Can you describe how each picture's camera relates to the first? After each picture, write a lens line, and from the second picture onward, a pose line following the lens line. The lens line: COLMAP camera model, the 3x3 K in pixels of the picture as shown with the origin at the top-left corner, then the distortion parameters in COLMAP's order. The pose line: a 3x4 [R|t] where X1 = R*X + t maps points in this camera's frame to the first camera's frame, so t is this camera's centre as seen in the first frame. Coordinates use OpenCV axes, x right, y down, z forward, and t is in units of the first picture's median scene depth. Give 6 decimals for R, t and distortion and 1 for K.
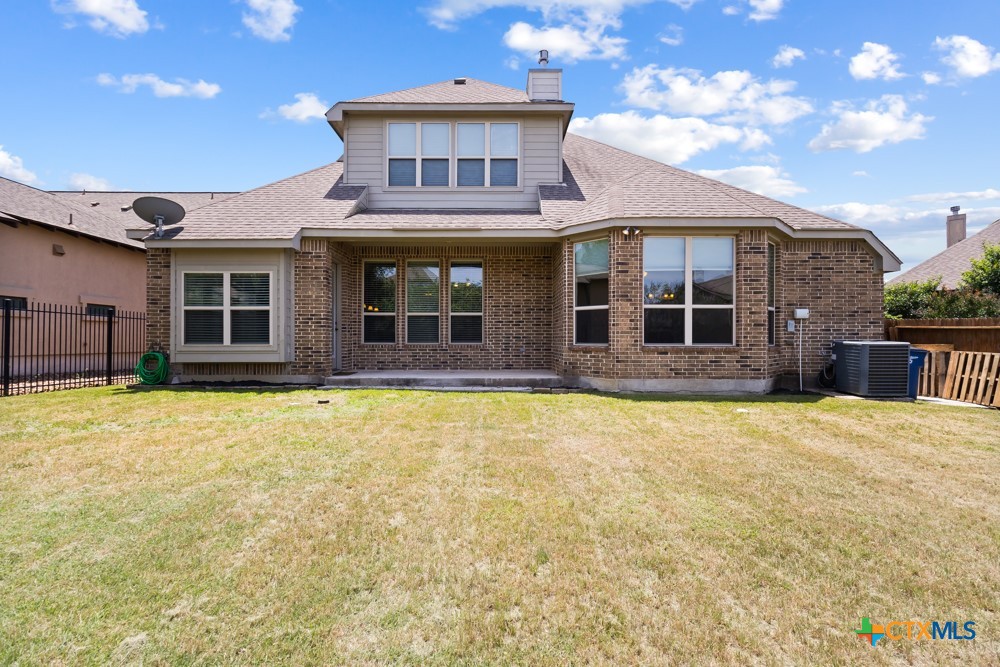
lens RADIAL K [[460.9, 0, 500.0], [0, 460.9, 333.5], [0, 0, 1]] dist [0.017257, -0.000249]
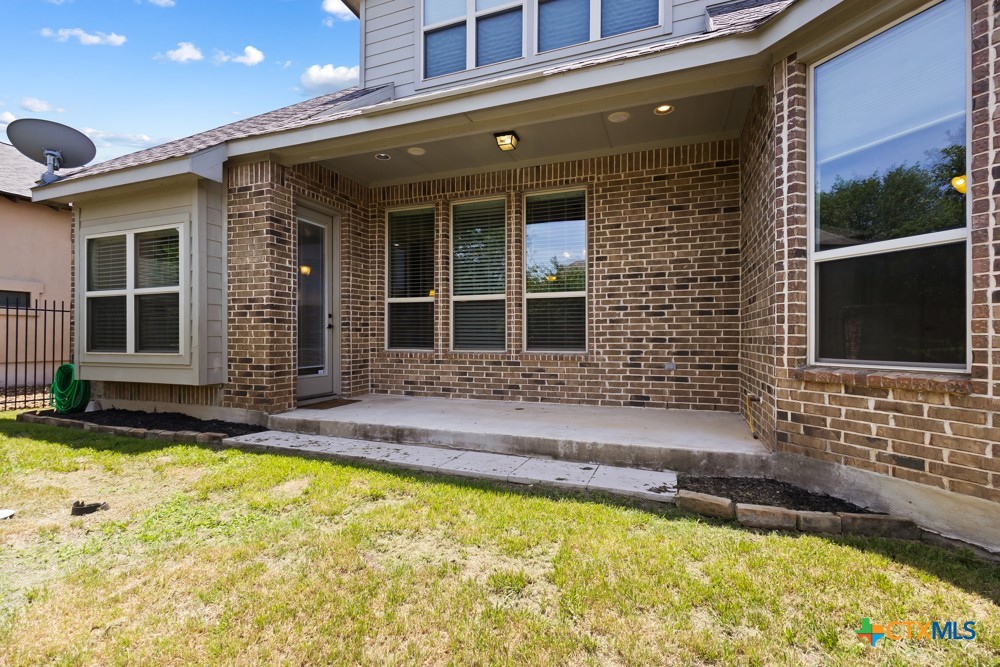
lens RADIAL K [[467.0, 0, 497.1], [0, 467.0, 335.3], [0, 0, 1]] dist [0.000445, 0.000318]
pose [[0.932451, -0.002890, -0.361285, 0.068486], [0.004935, 0.999977, 0.004738, 0.000631], [0.361262, -0.006201, 0.932444, 0.588972]]
